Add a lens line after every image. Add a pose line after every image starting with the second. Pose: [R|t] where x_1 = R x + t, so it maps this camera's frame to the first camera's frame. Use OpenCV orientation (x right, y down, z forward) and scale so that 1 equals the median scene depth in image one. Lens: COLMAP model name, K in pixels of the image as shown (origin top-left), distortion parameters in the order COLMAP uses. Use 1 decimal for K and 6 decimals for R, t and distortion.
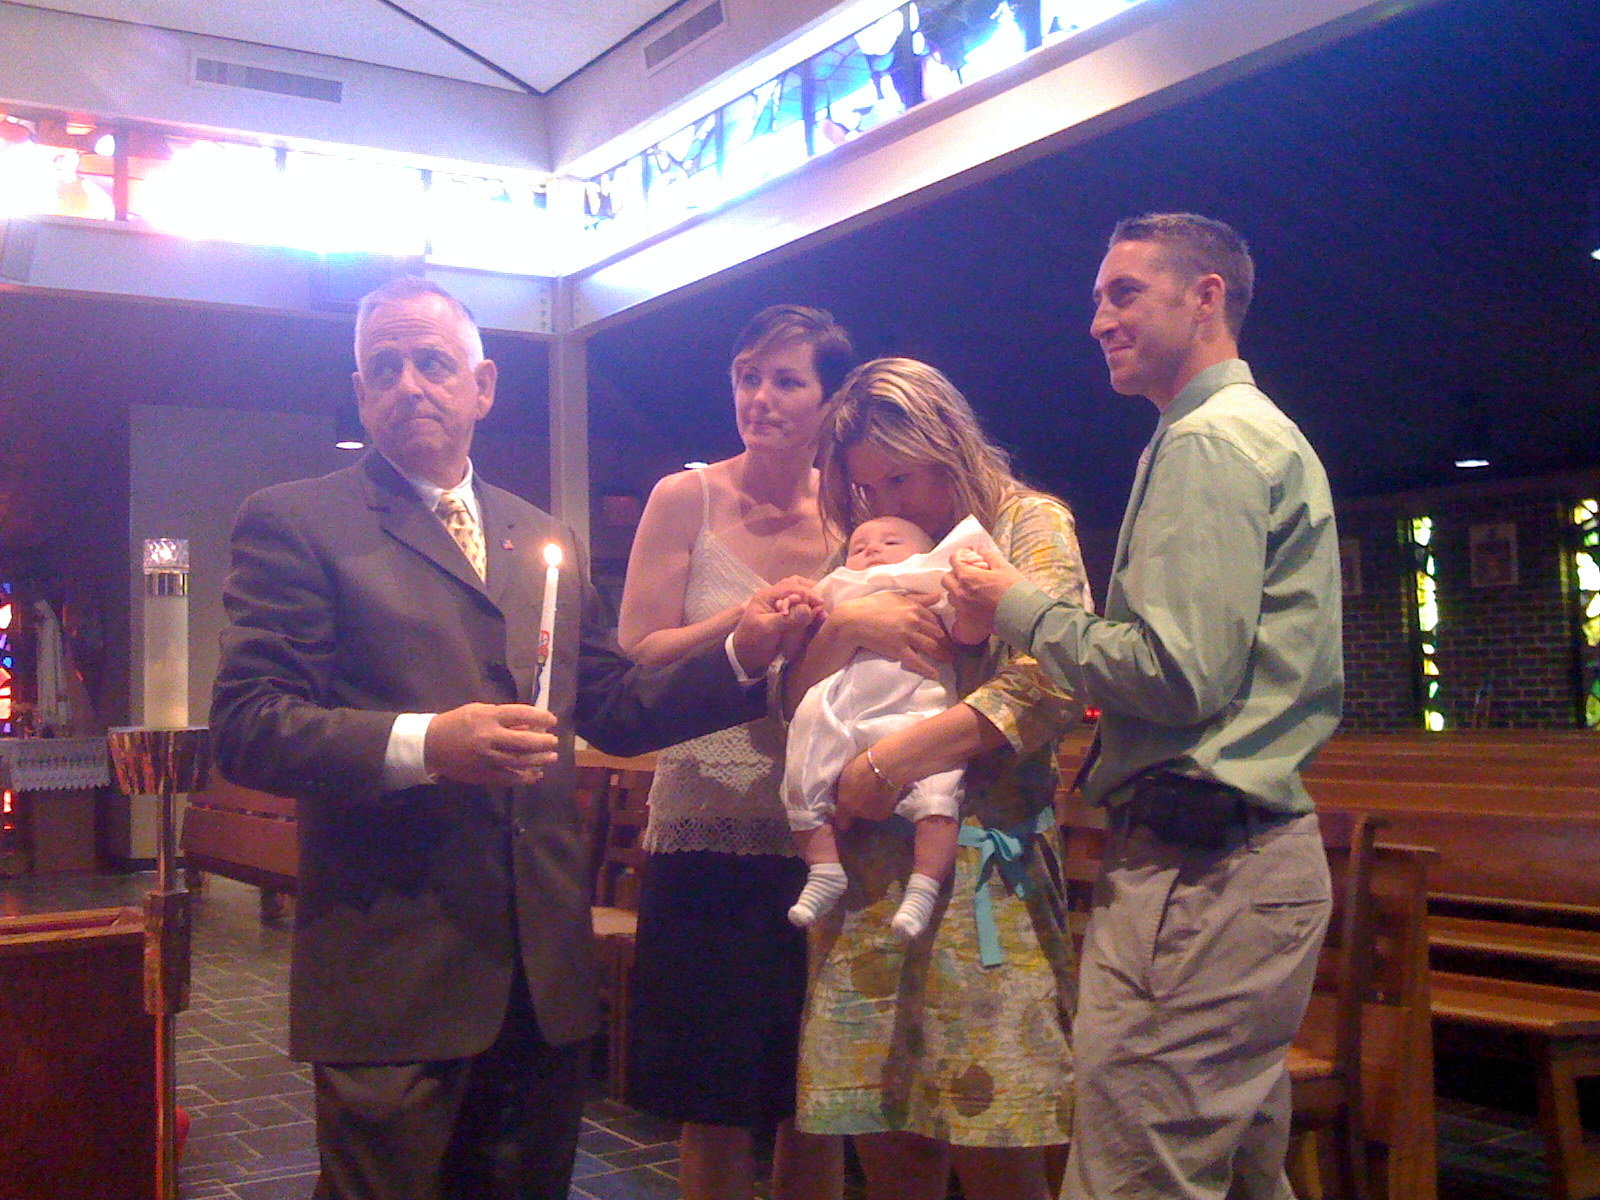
lens RADIAL K [[1796.4, 0, 791.4], [0, 1796.4, 602.1], [0, 0, 1]] dist [0.048564, 0.000000]
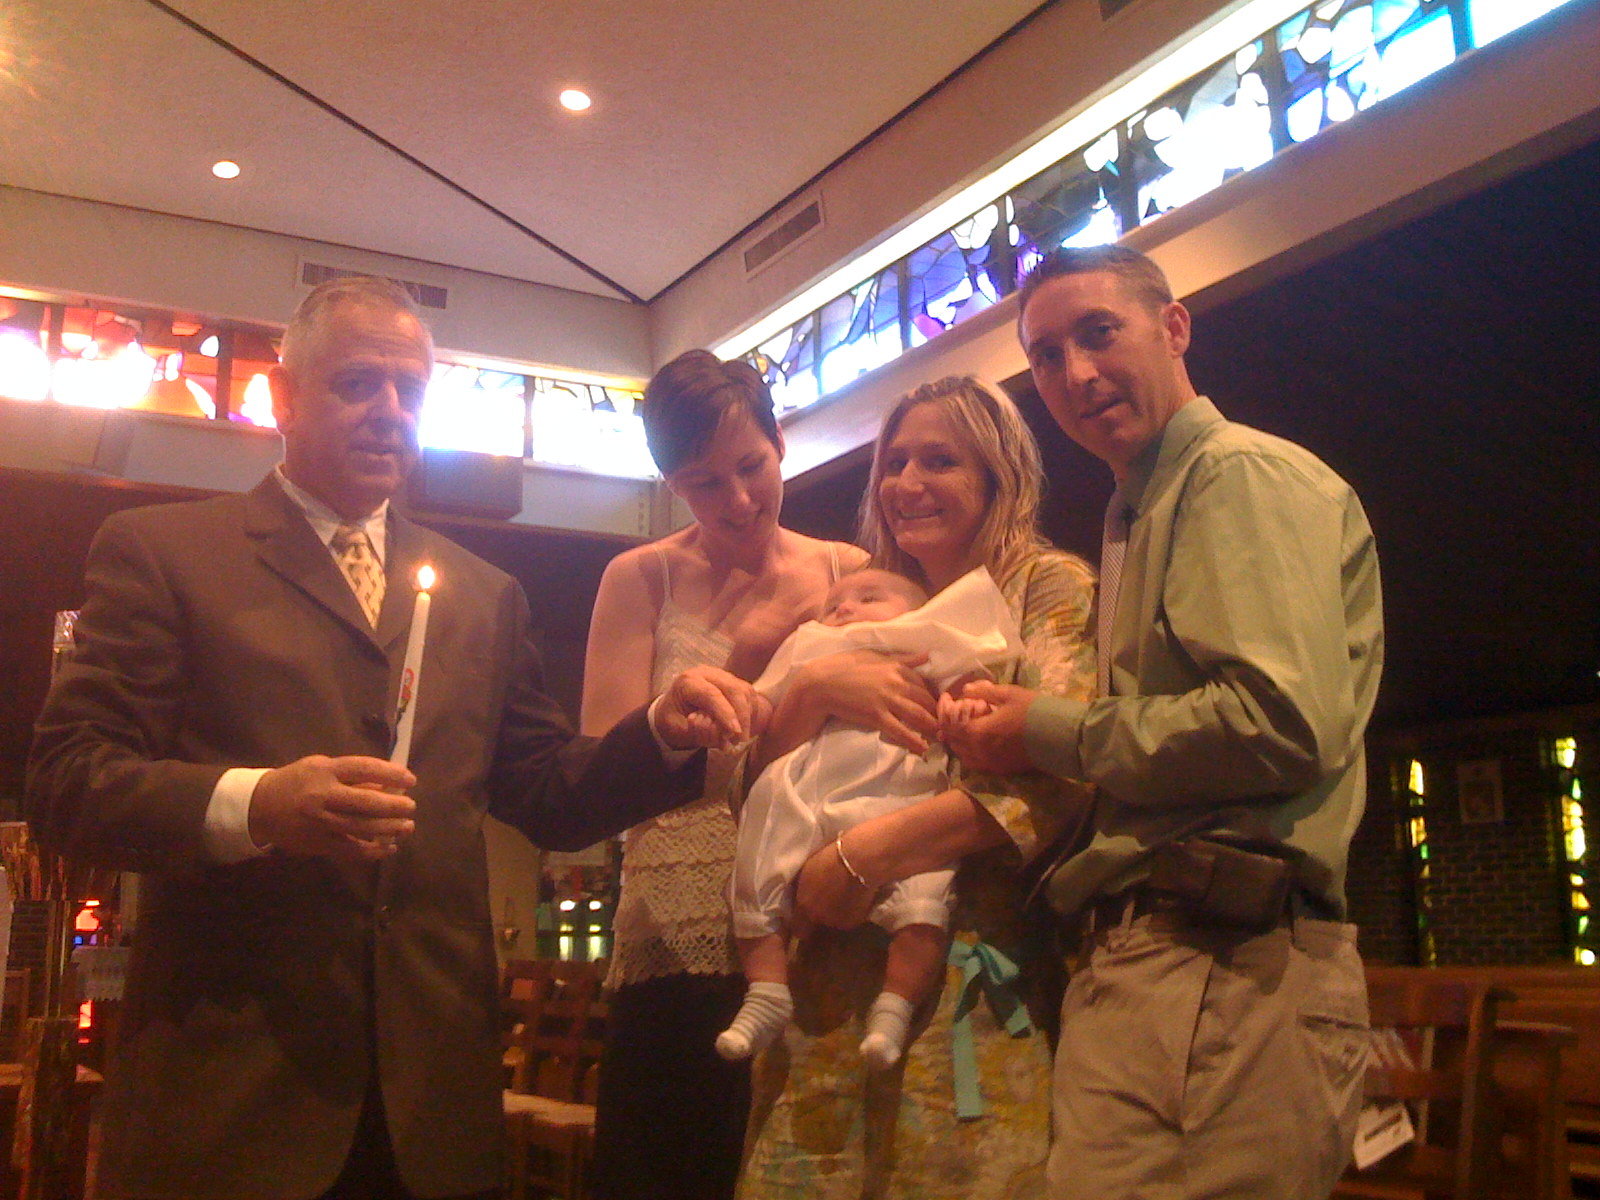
lens RADIAL K [[1796.4, 0, 802.7], [0, 1796.4, 603.4], [0, 0, 1]] dist [0.048564, 0.000000]
pose [[0.997804, 0.009820, -0.065500, 0.058574], [-0.018614, 0.990666, -0.135036, 0.063613], [0.063562, 0.135958, 0.988673, 0.137024]]
